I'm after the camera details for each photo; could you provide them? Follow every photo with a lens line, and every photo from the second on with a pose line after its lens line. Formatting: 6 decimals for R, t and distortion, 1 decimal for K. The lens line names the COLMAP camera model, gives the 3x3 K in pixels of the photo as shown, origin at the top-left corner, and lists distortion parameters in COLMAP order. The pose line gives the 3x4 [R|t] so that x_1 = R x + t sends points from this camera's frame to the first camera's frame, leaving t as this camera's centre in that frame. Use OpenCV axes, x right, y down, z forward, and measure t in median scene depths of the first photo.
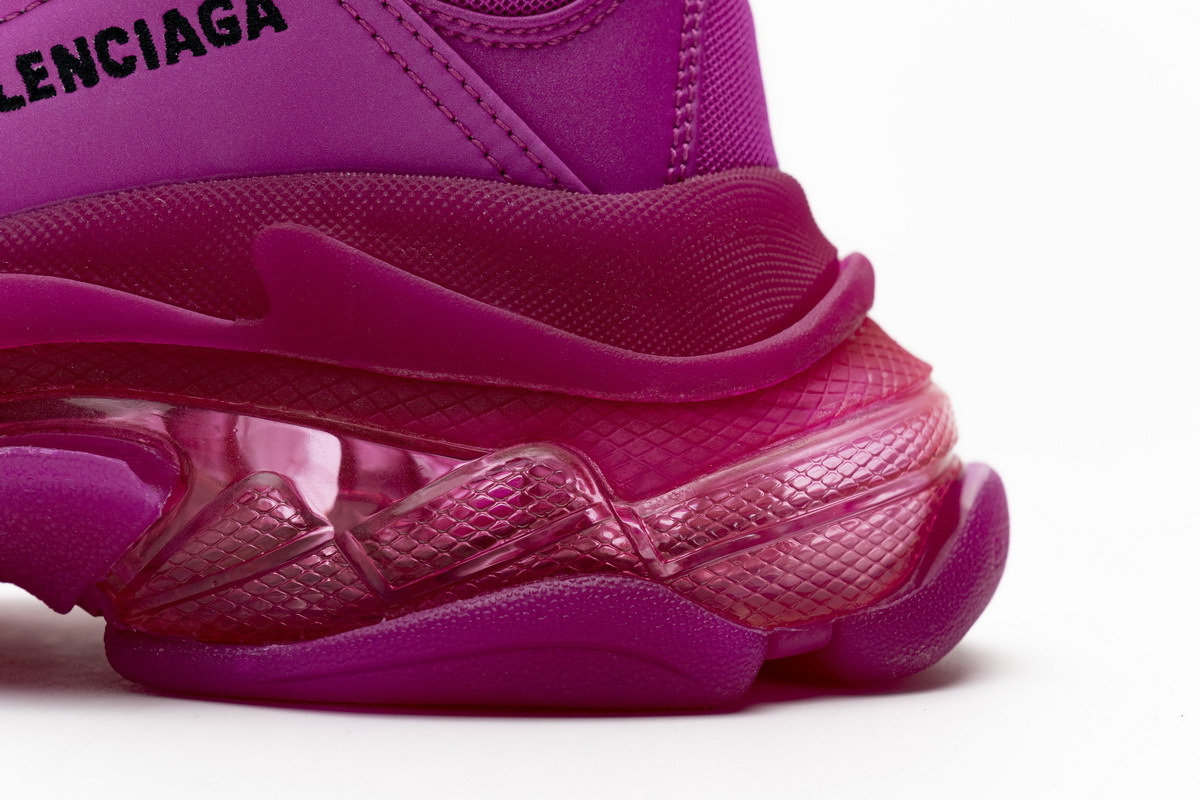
lens RADIAL K [[2275.3, 0, 600.1], [0, 2275.3, 398.9], [0, 0, 1]] dist [-0.017135, 0.000000]
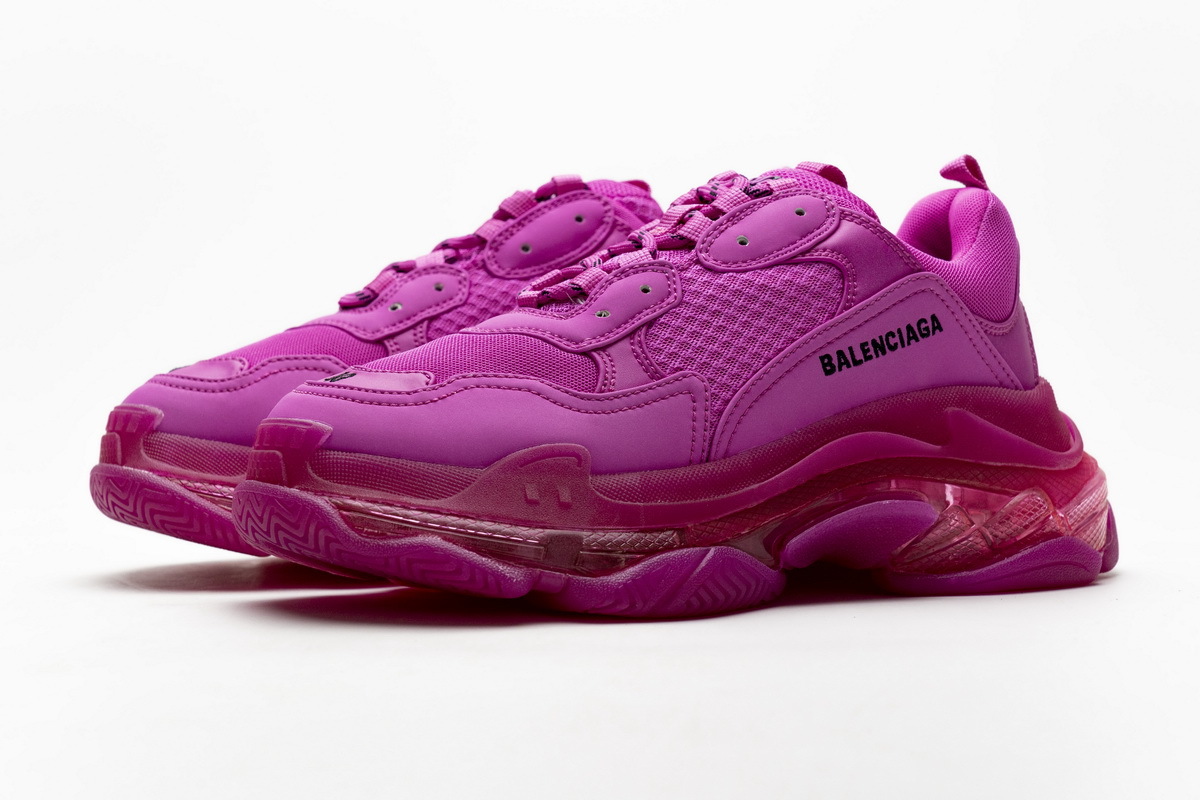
lens RADIAL K [[2275.3, 0, 599.9], [0, 2275.3, 400.5], [0, 0, 1]] dist [-0.017135, 0.000000]
pose [[0.840745, -0.032379, 0.540463, -1.838678], [0.032385, 0.999430, 0.009496, -0.121558], [-0.540462, 0.009519, 0.841314, -0.932799]]
